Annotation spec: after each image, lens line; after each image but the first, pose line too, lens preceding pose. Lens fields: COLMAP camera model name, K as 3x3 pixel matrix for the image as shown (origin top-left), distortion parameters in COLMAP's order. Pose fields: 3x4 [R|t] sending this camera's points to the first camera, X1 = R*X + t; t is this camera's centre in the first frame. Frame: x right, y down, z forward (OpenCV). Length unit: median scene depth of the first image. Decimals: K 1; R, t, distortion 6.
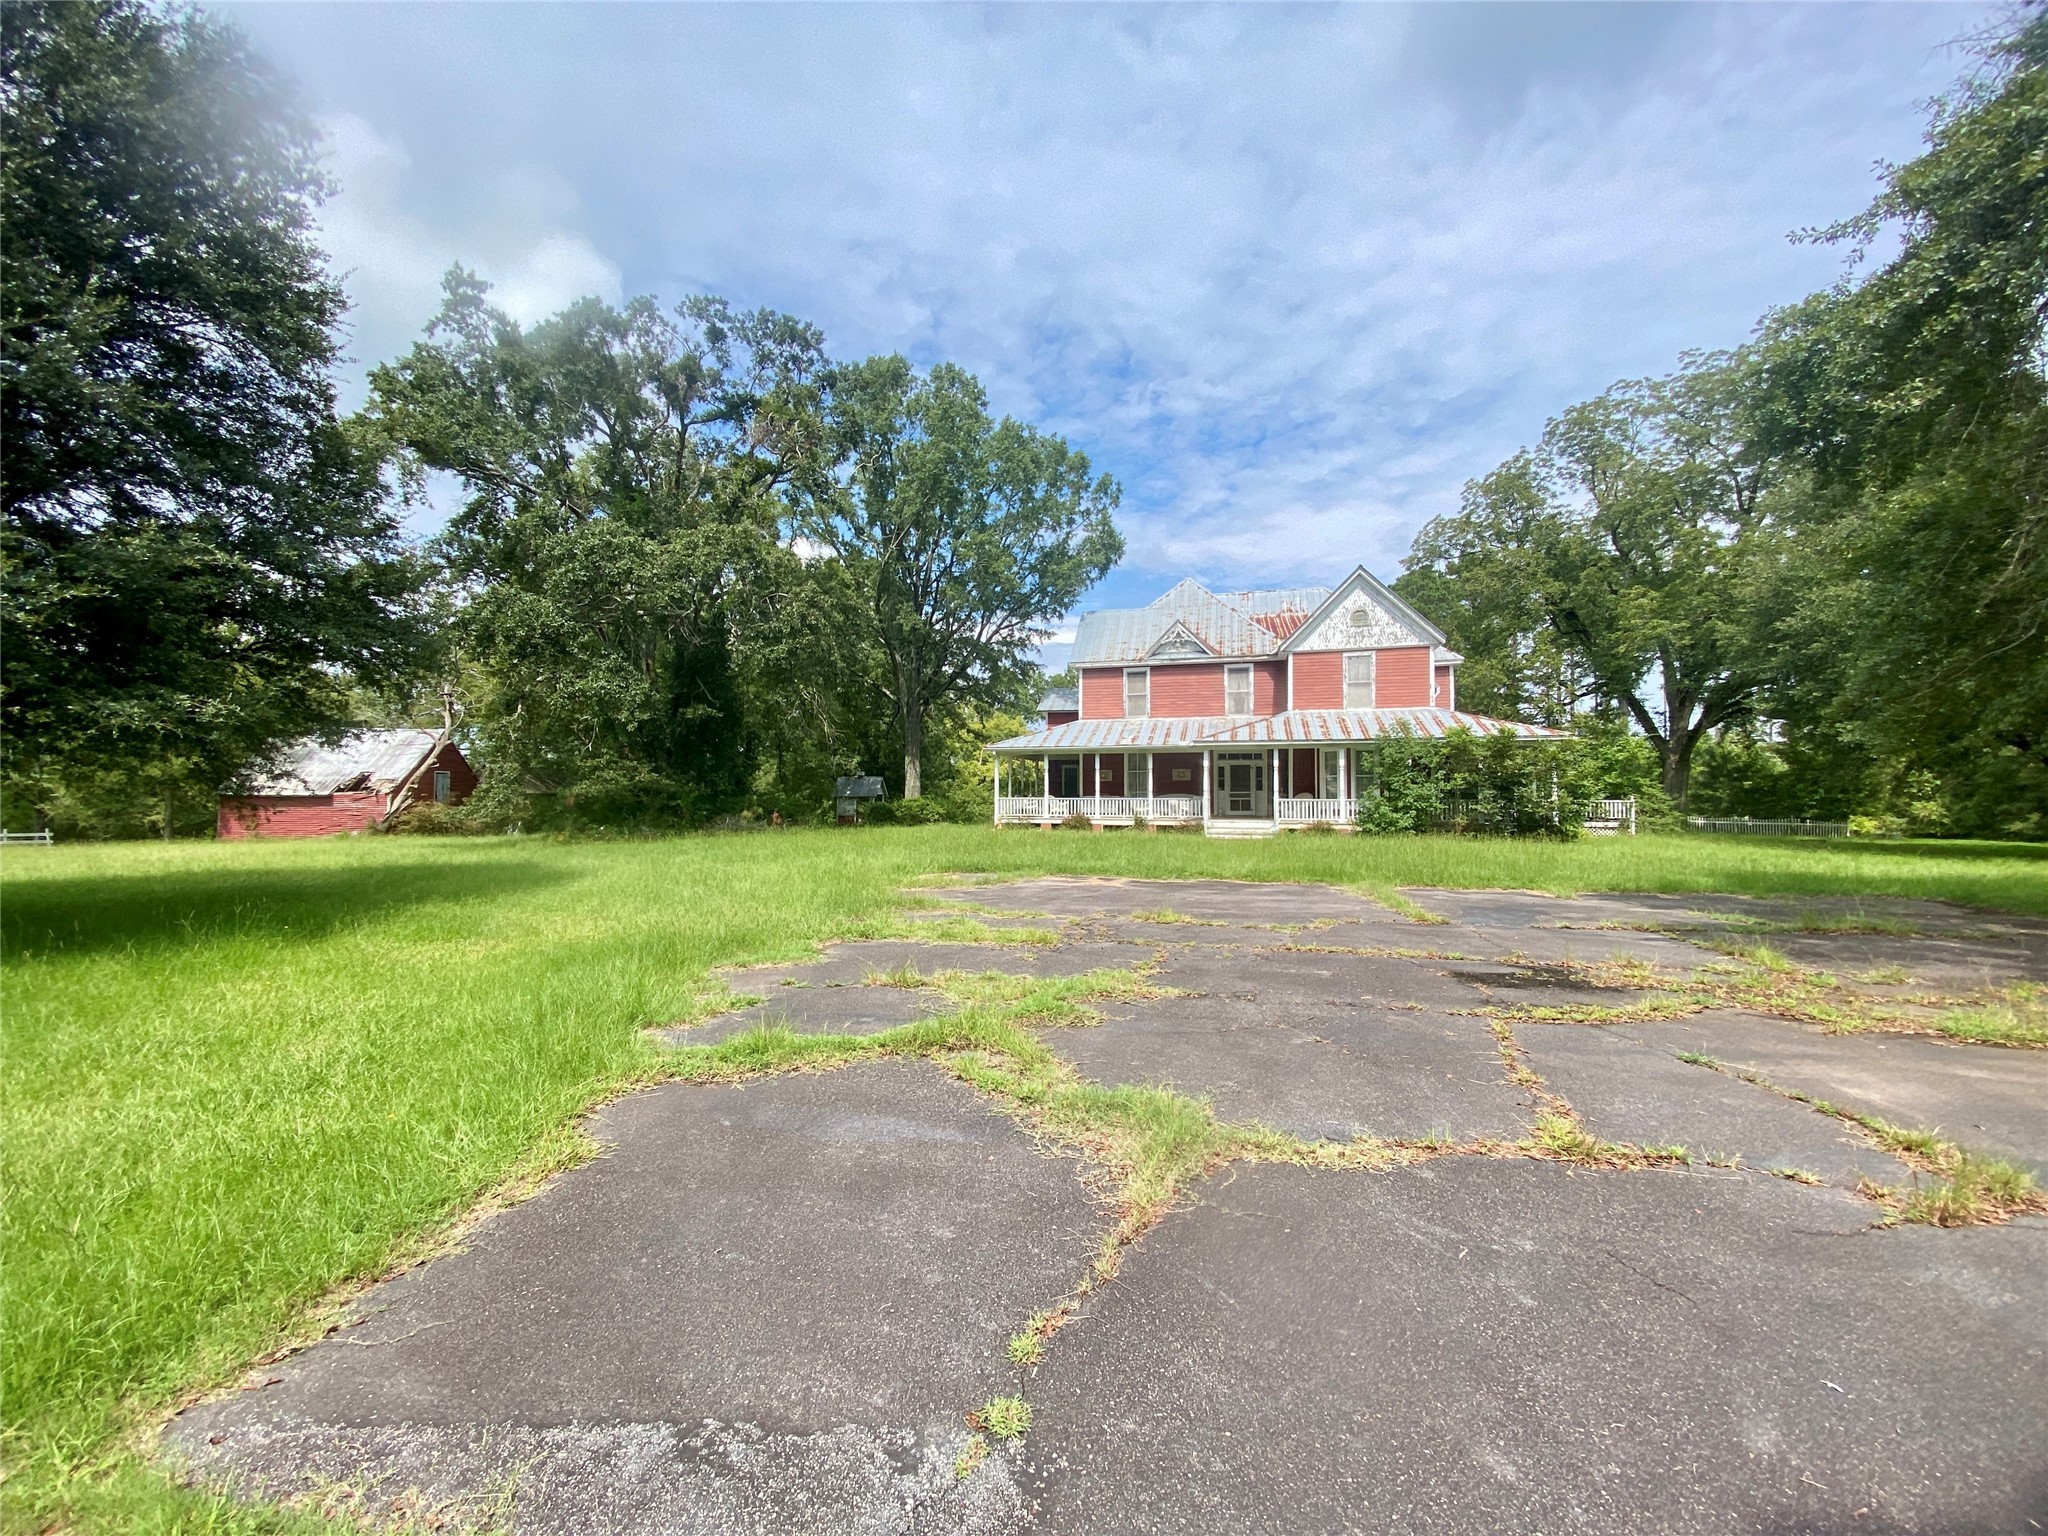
lens RADIAL K [[829.5, 0, 1015.9], [0, 829.5, 781.2], [0, 0, 1]] dist [0.064109, -0.048399]
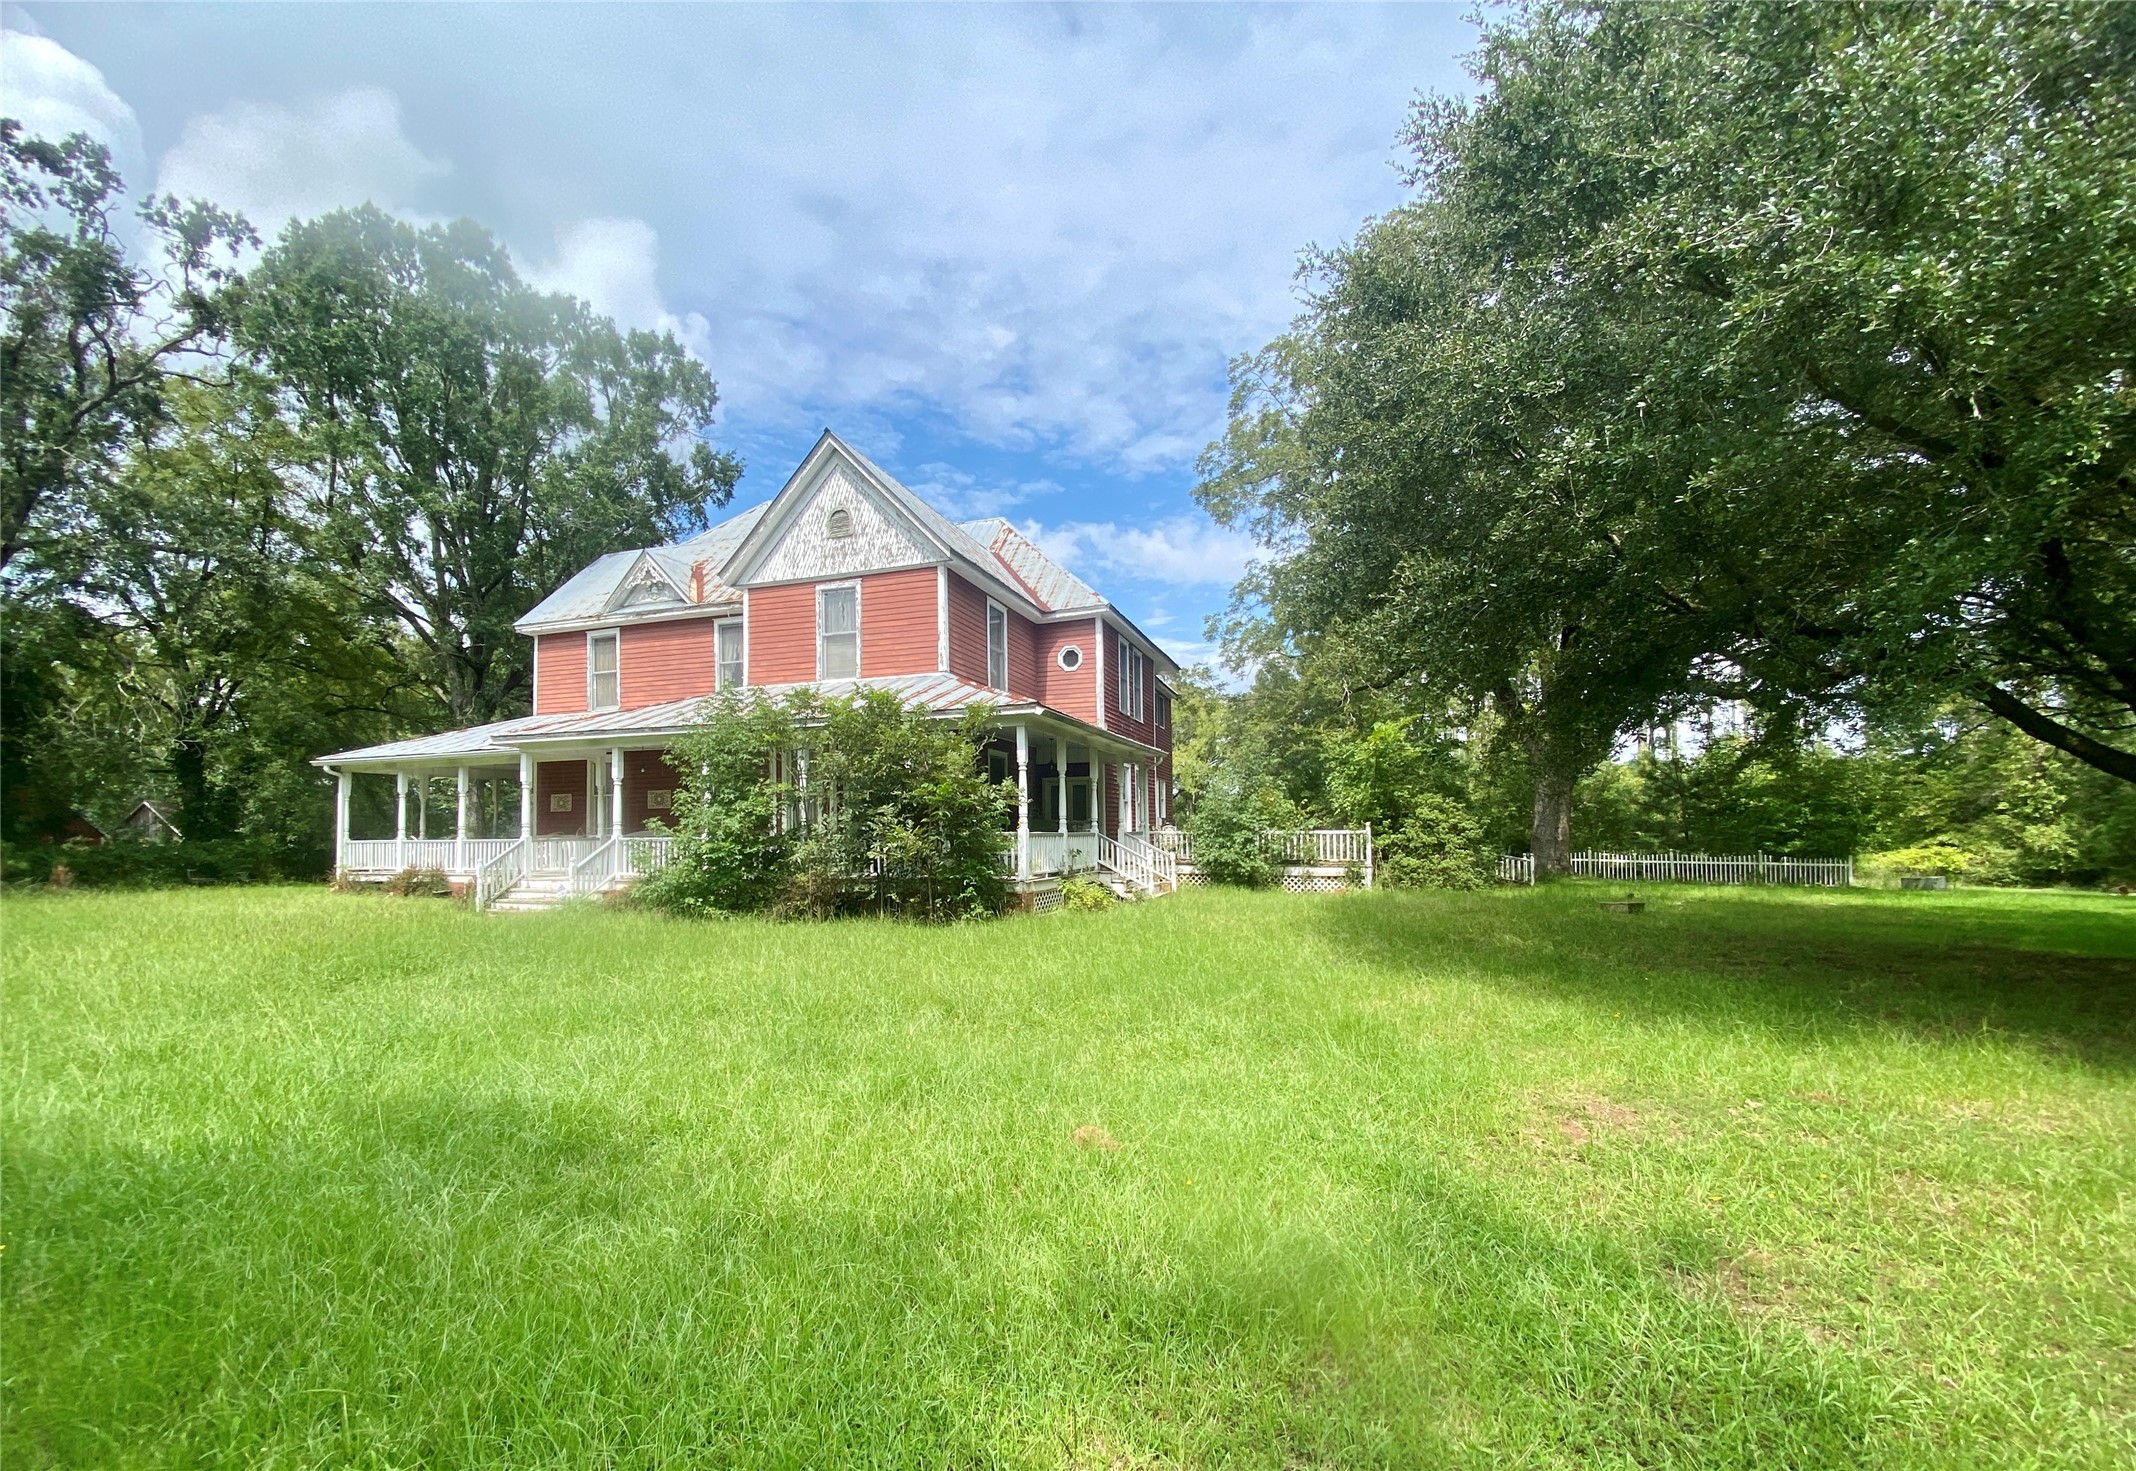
lens RADIAL K [[875.1, 0, 1070.1], [0, 875.1, 824.5], [0, 0, 1]] dist [-0.002557, -0.000366]
pose [[0.997735, -0.013283, -0.065937, 0.586906], [0.013973, 0.999852, 0.010014, 0.009188], [0.065795, -0.010913, 0.997774, 0.393109]]
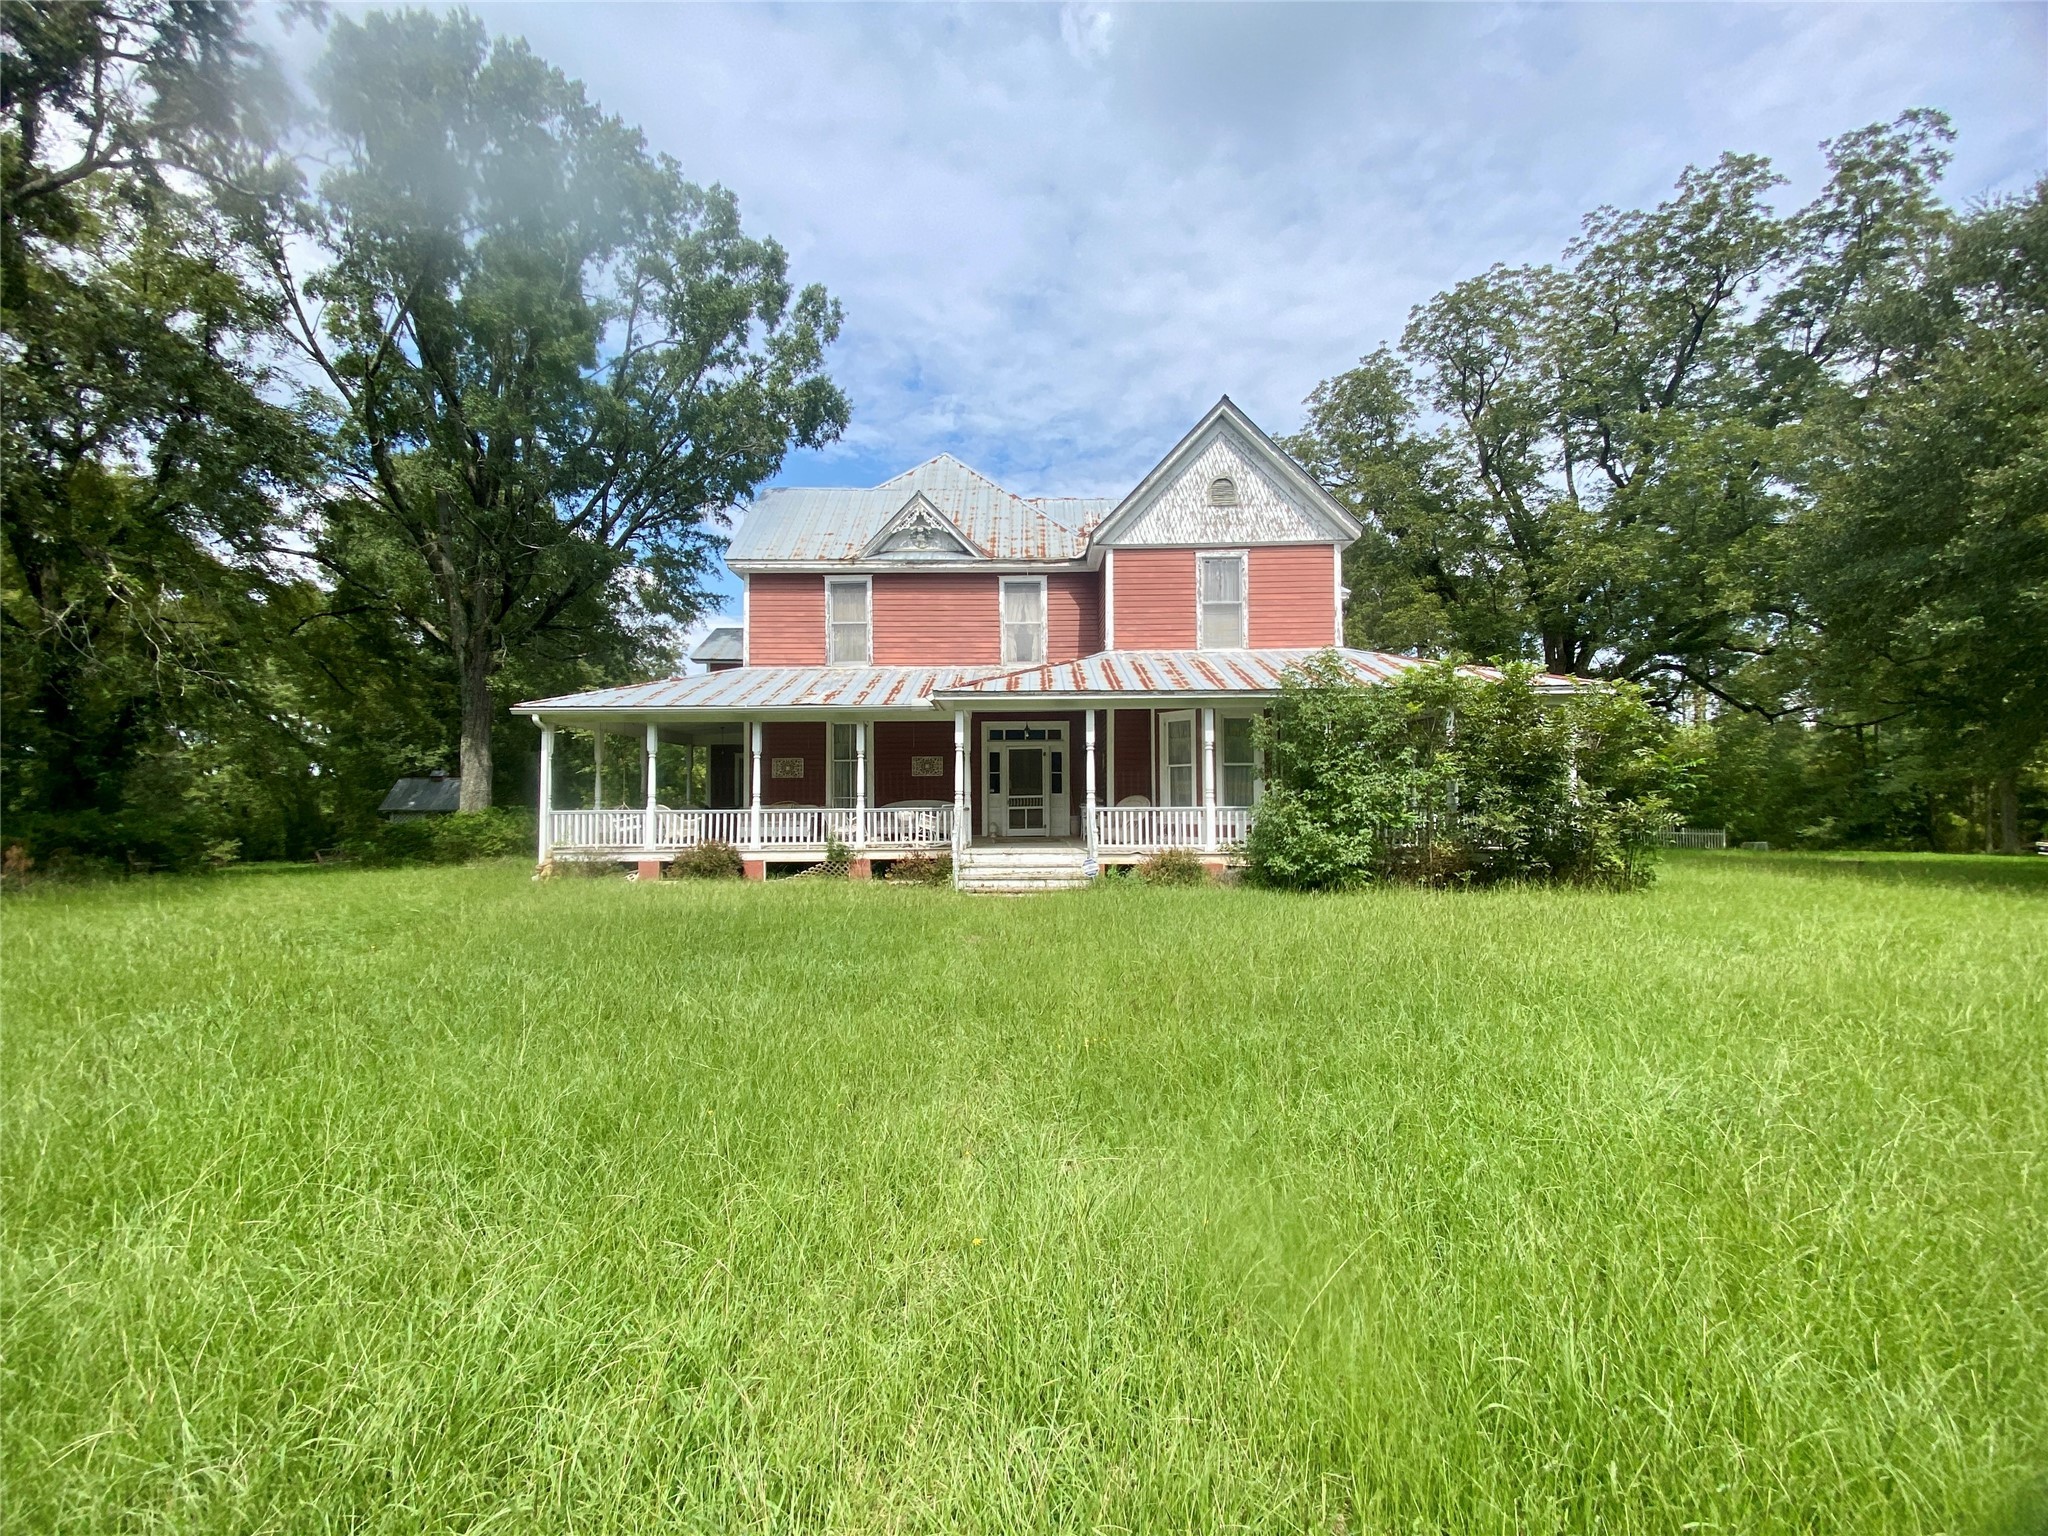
lens RADIAL K [[829.5, 0, 1015.9], [0, 829.5, 781.2], [0, 0, 1]] dist [0.064109, -0.048399]
pose [[0.970699, -0.000273, 0.240300, 0.129777], [0.003460, 0.999912, -0.012843, 0.010499], [-0.240275, 0.013298, 0.970614, 0.463992]]
